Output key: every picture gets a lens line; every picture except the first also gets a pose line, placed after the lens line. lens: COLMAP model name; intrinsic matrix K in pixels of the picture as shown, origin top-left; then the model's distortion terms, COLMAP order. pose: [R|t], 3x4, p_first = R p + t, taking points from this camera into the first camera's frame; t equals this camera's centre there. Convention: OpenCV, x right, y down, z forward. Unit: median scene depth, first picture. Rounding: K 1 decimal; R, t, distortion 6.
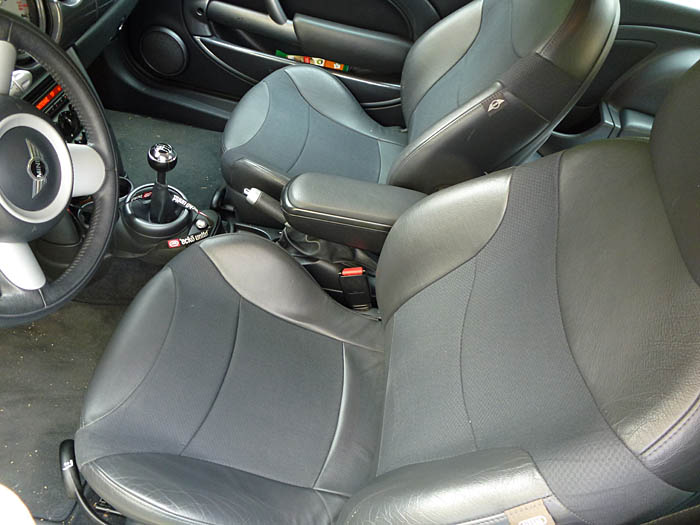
lens RADIAL K [[521.1, 0, 350.0], [0, 521.1, 262.5], [0, 0, 1]] dist [-0.002822, -0.002109]
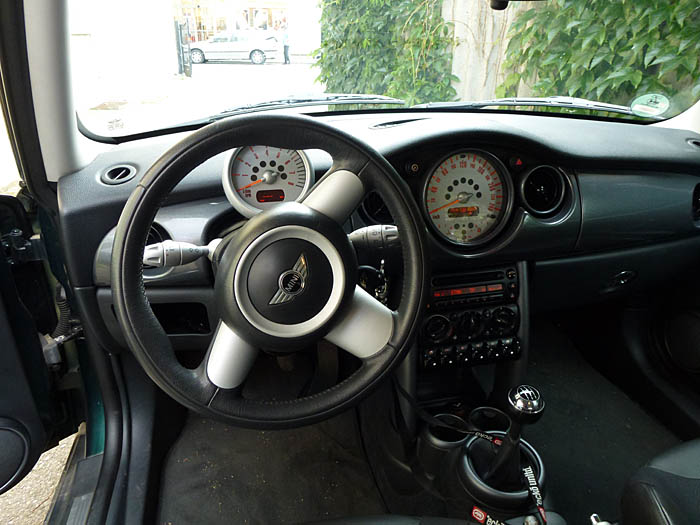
lens RADIAL K [[521.1, 0, 350.0], [0, 521.1, 262.5], [0, 0, 1]] dist [-0.002822, -0.002109]
pose [[0.385544, 0.234771, -0.892322, 0.148224], [-0.668151, 0.737997, -0.094519, -0.106390], [0.636341, 0.632647, 0.441393, 0.355914]]
